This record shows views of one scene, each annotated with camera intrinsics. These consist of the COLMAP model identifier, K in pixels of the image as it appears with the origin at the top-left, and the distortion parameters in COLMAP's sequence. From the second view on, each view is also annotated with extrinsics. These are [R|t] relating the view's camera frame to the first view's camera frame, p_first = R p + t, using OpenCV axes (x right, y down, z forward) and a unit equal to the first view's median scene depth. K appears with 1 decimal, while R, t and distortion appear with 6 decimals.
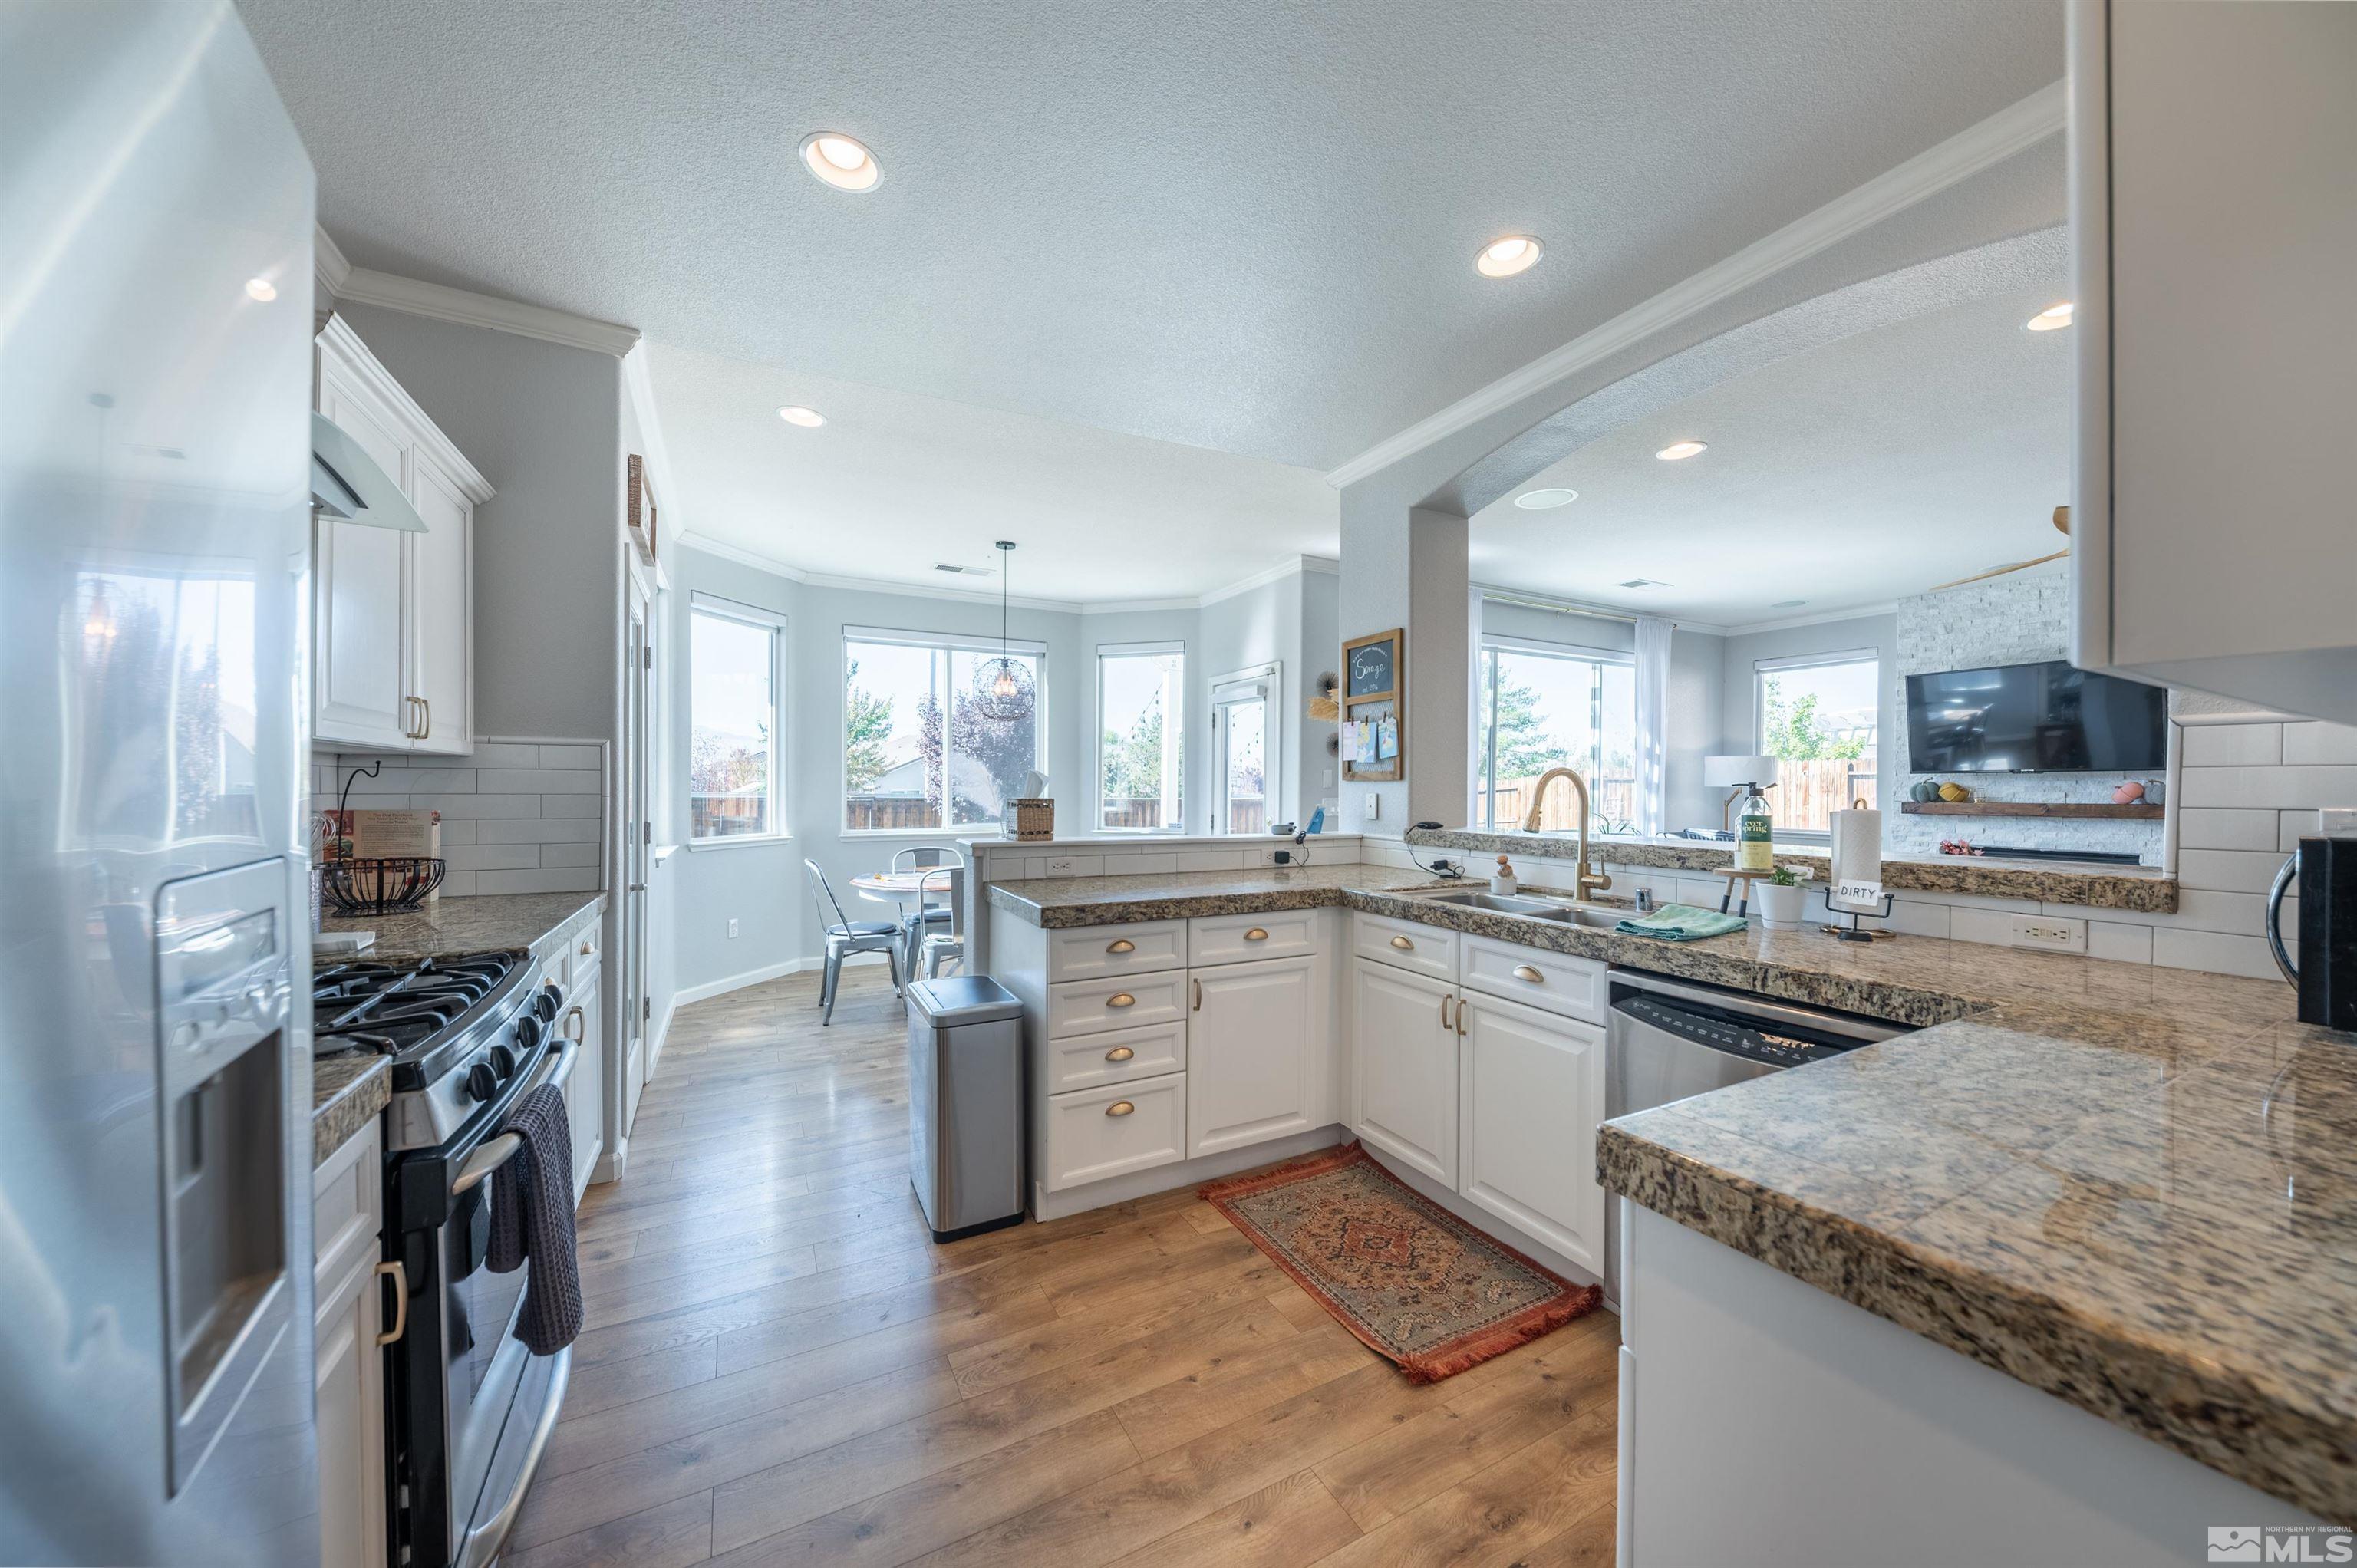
lens RADIAL K [[814.3, 0, 1179.8], [0, 814.3, 794.8], [0, 0, 1]] dist [0.007579, -0.005900]
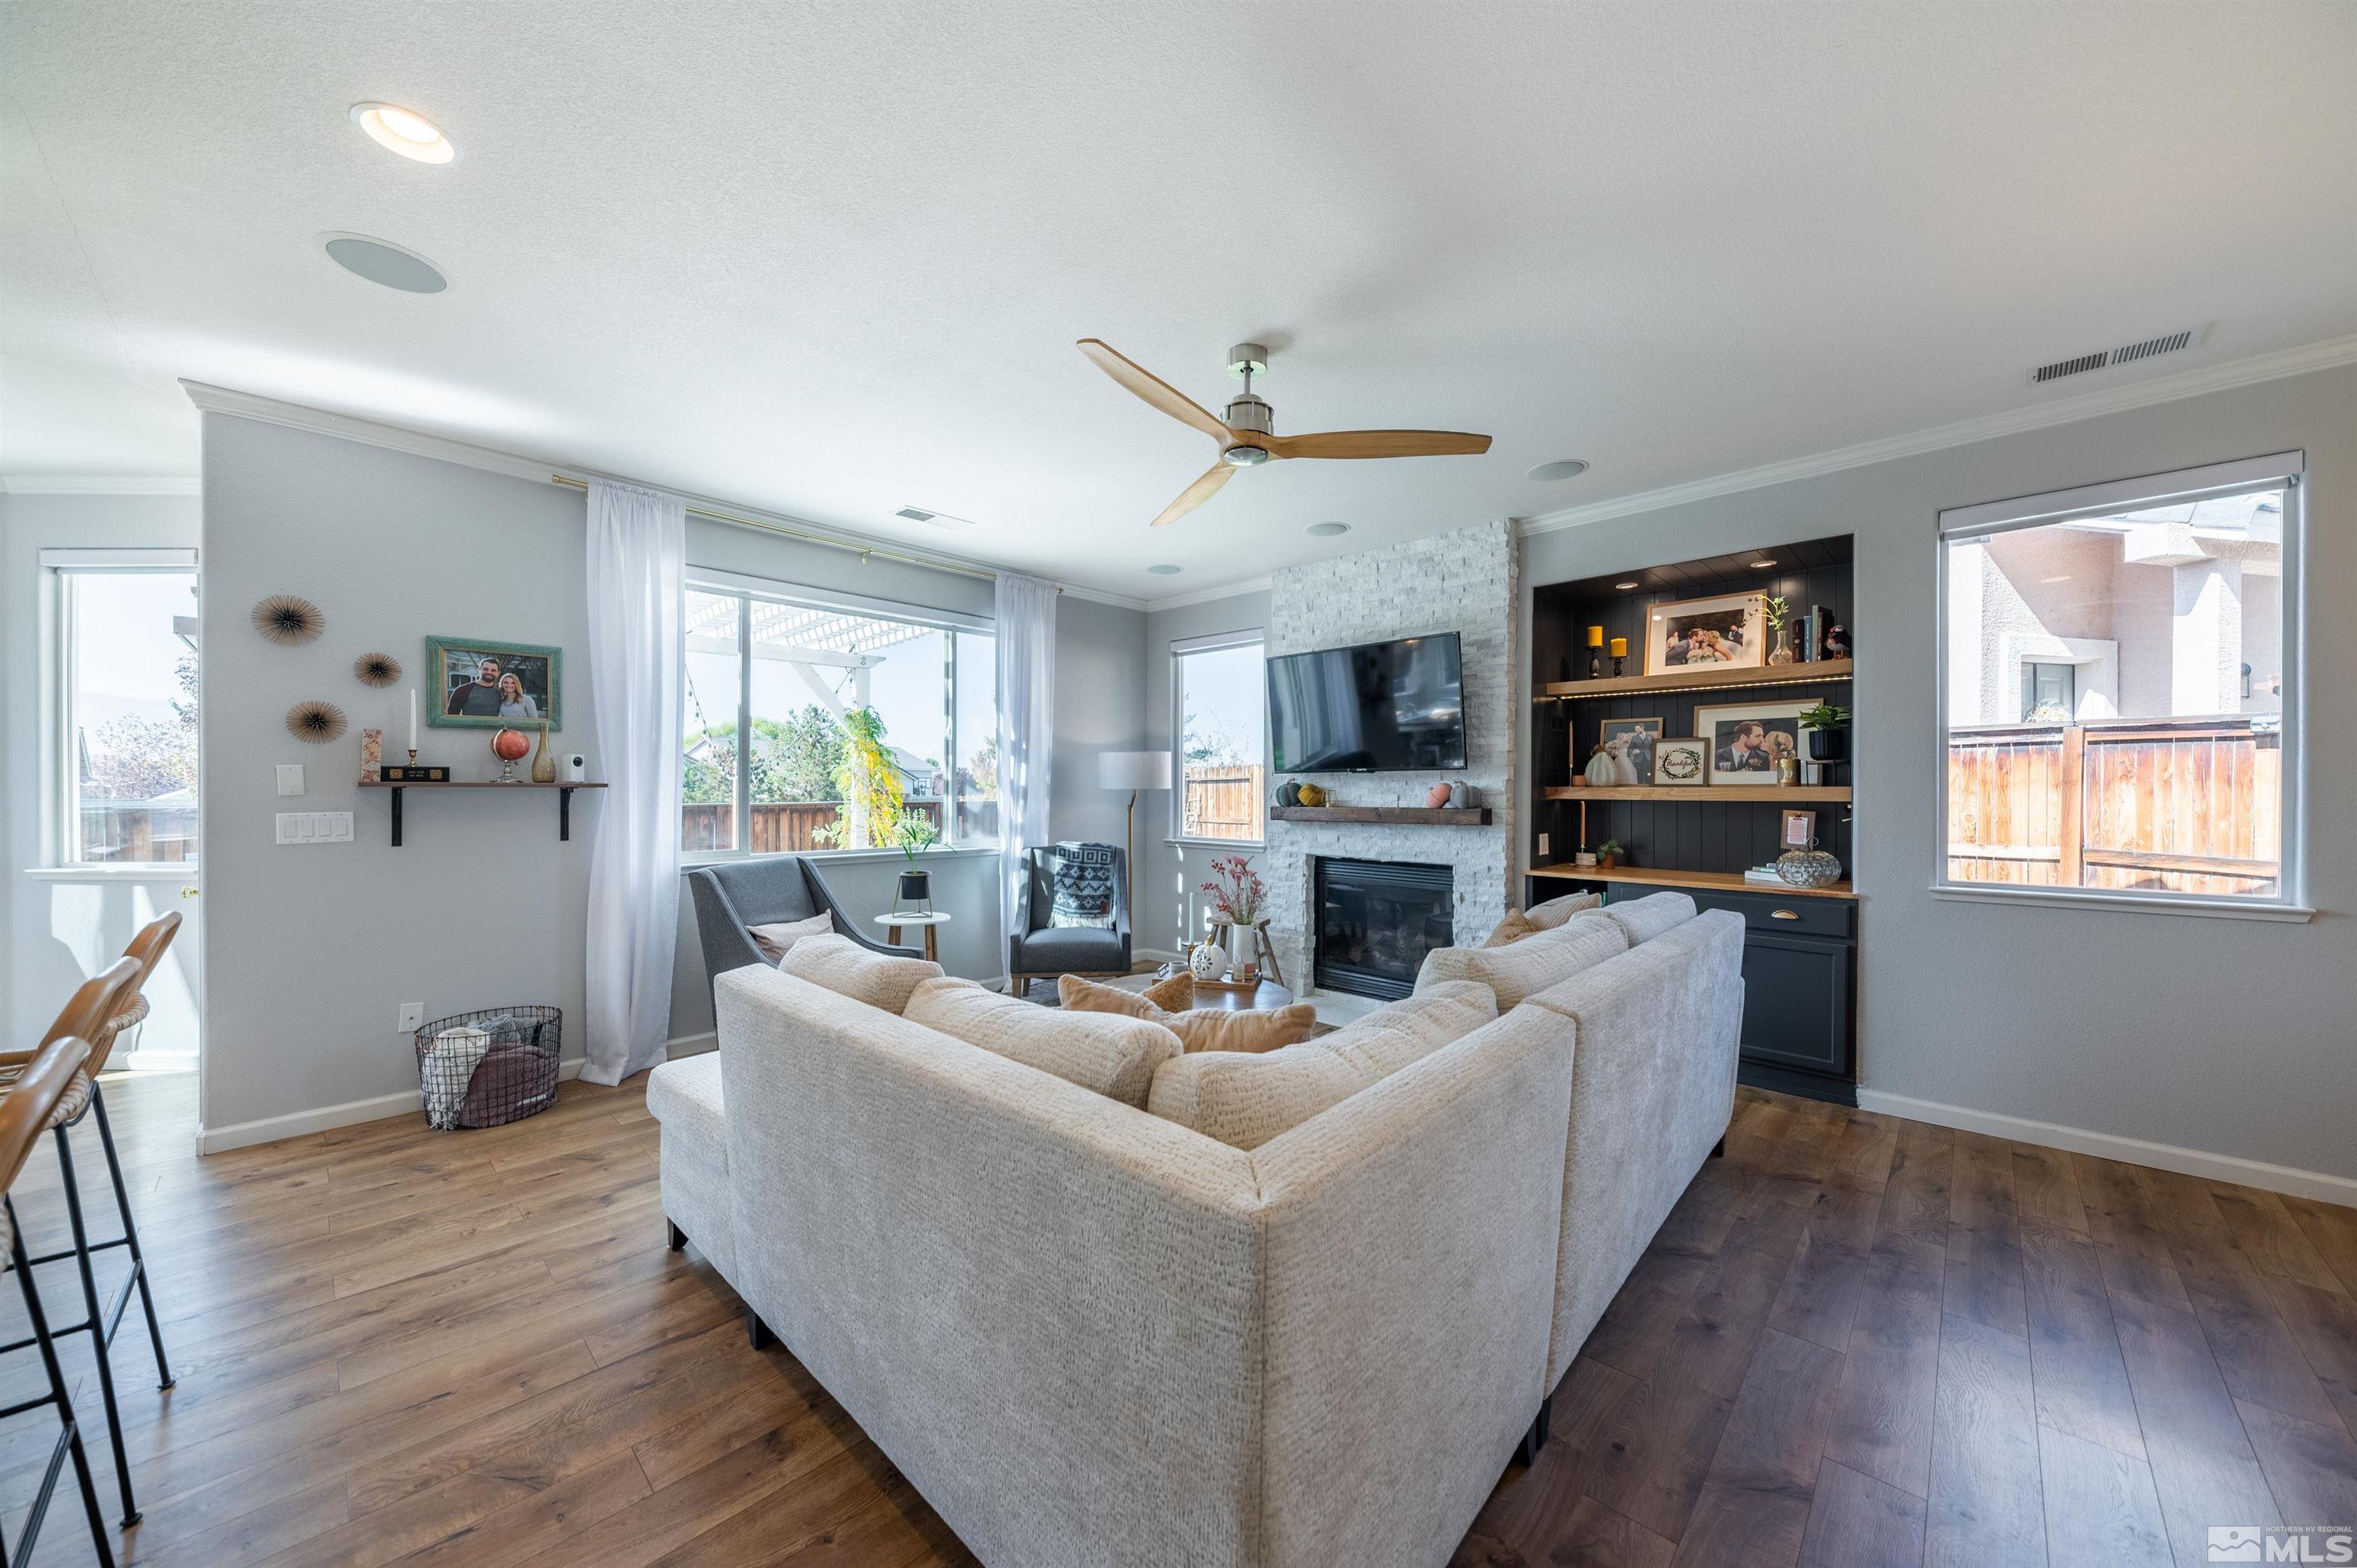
lens RADIAL K [[834.2, 0, 1186.0], [0, 834.2, 791.1], [0, 0, 1]] dist [0.014593, -0.007875]
pose [[0.948440, -0.004652, 0.316923, 0.913171], [0.006455, 0.999968, -0.004637, -0.006700], [-0.316892, 0.006444, 0.948440, 0.344465]]
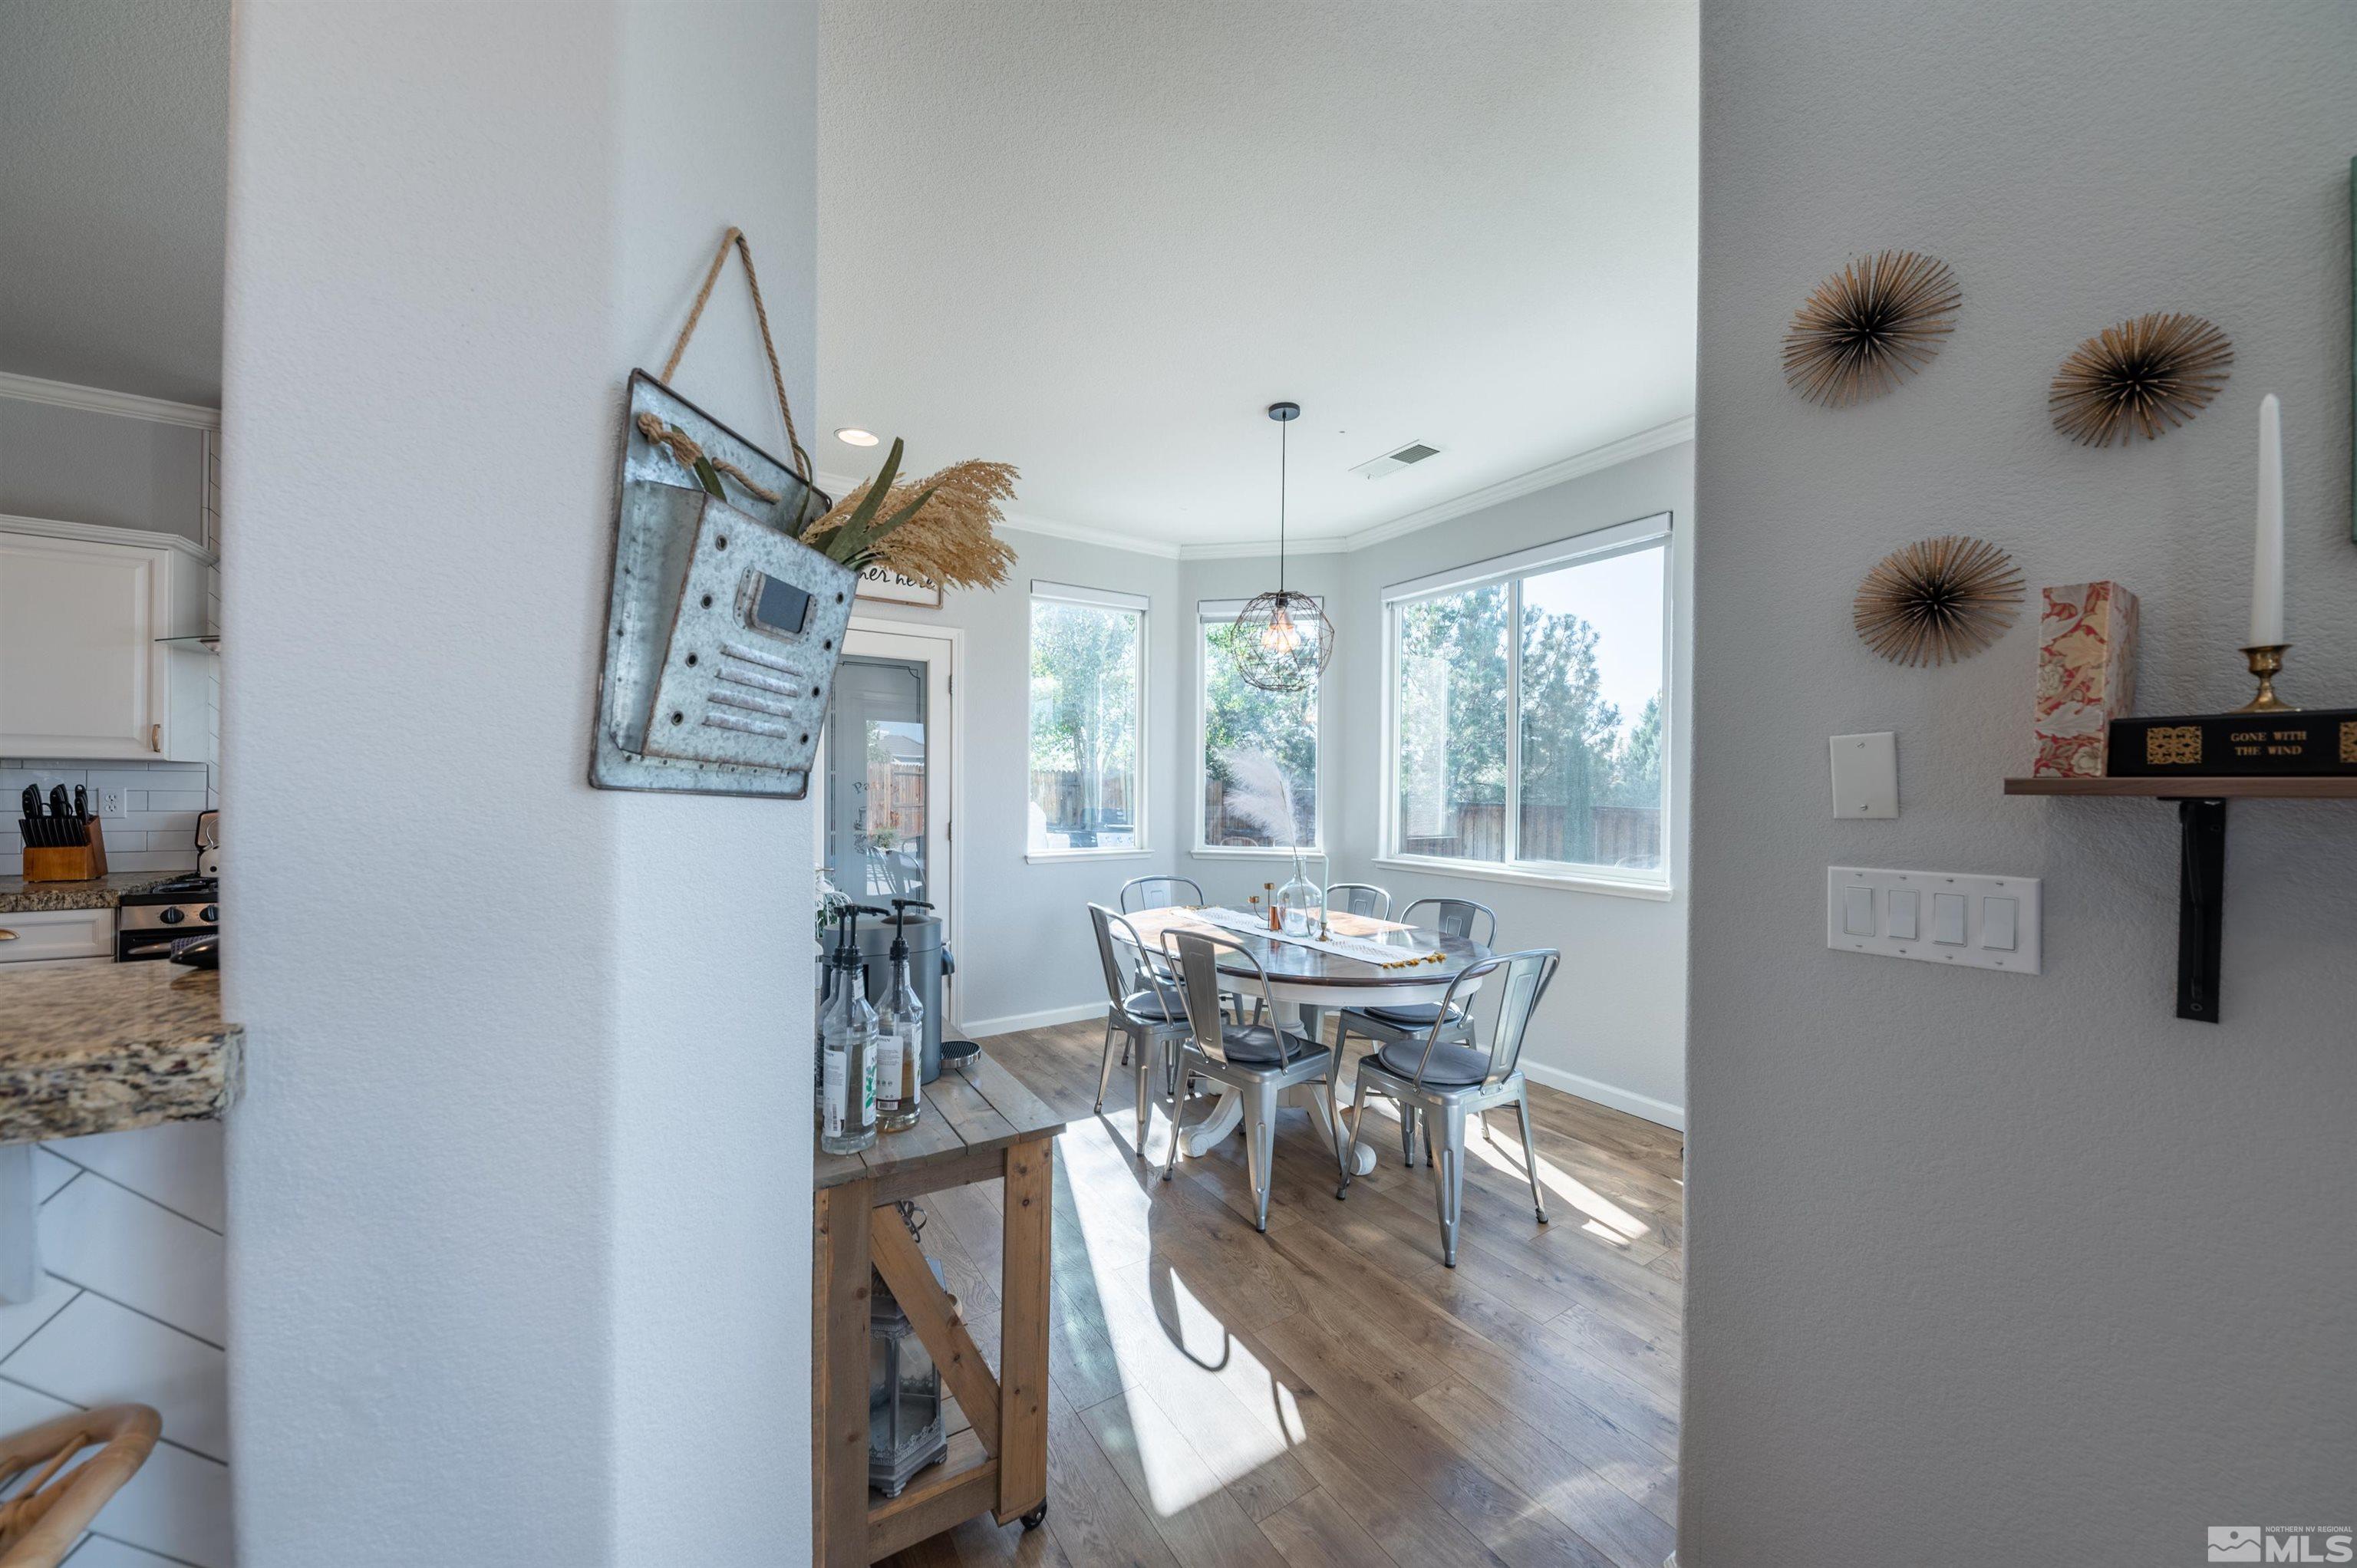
lens RADIAL K [[814.3, 0, 1179.8], [0, 814.3, 794.8], [0, 0, 1]] dist [0.007579, -0.005900]
pose [[0.094853, 0.005996, -0.995473, 0.569057], [-0.020314, 0.999785, 0.004086, -0.017664], [0.995284, 0.019835, 0.094954, 1.229184]]
